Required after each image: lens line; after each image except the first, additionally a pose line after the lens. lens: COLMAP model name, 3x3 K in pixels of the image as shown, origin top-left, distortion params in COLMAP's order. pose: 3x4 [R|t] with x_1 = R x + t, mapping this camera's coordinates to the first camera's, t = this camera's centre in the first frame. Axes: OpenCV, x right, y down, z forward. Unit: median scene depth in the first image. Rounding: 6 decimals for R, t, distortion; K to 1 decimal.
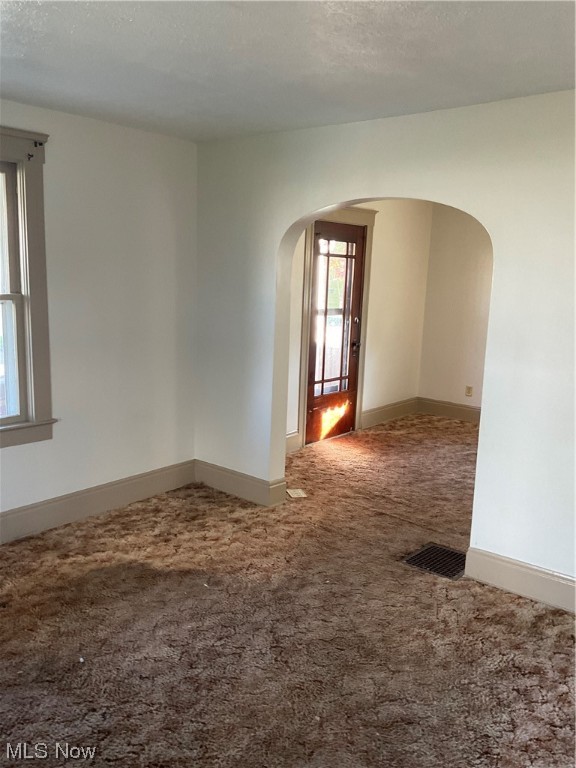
lens RADIAL K [[643.8, 0, 283.7], [0, 643.8, 385.1], [0, 0, 1]] dist [0.069003, -0.112087]
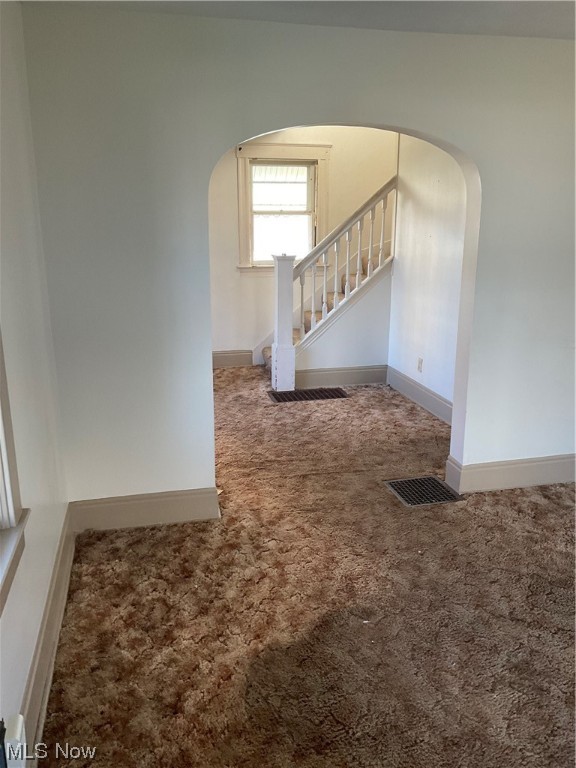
lens RADIAL K [[643.8, 0, 283.7], [0, 643.8, 385.1], [0, 0, 1]] dist [0.069003, -0.112087]
pose [[0.616642, -0.242622, 0.748924, -0.392290], [0.173474, 0.969818, 0.171349, -0.067363], [-0.767893, 0.024258, 0.640118, 0.318607]]
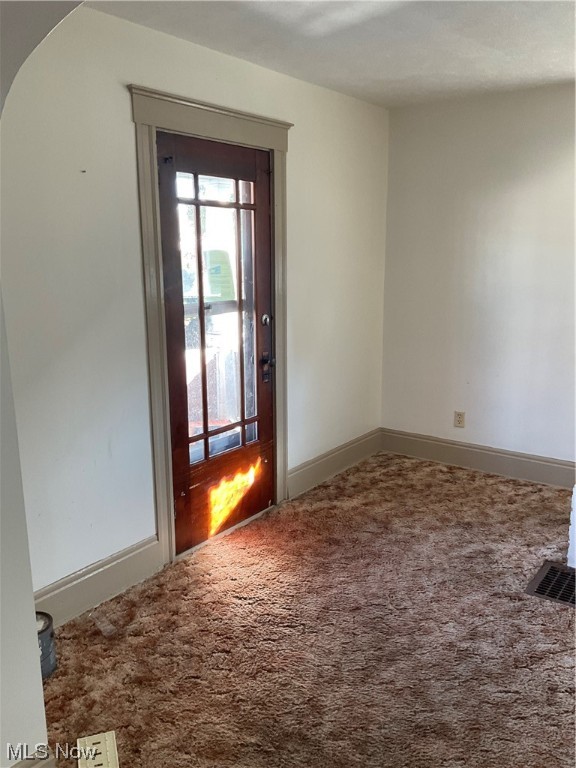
lens RADIAL K [[643.8, 0, 283.7], [0, 643.8, 385.1], [0, 0, 1]] dist [0.069003, -0.112087]
pose [[0.997680, -0.052975, 0.042764, 0.107892], [0.051519, 0.998078, 0.034447, -0.065707], [-0.044507, -0.032164, 0.998491, 0.455093]]
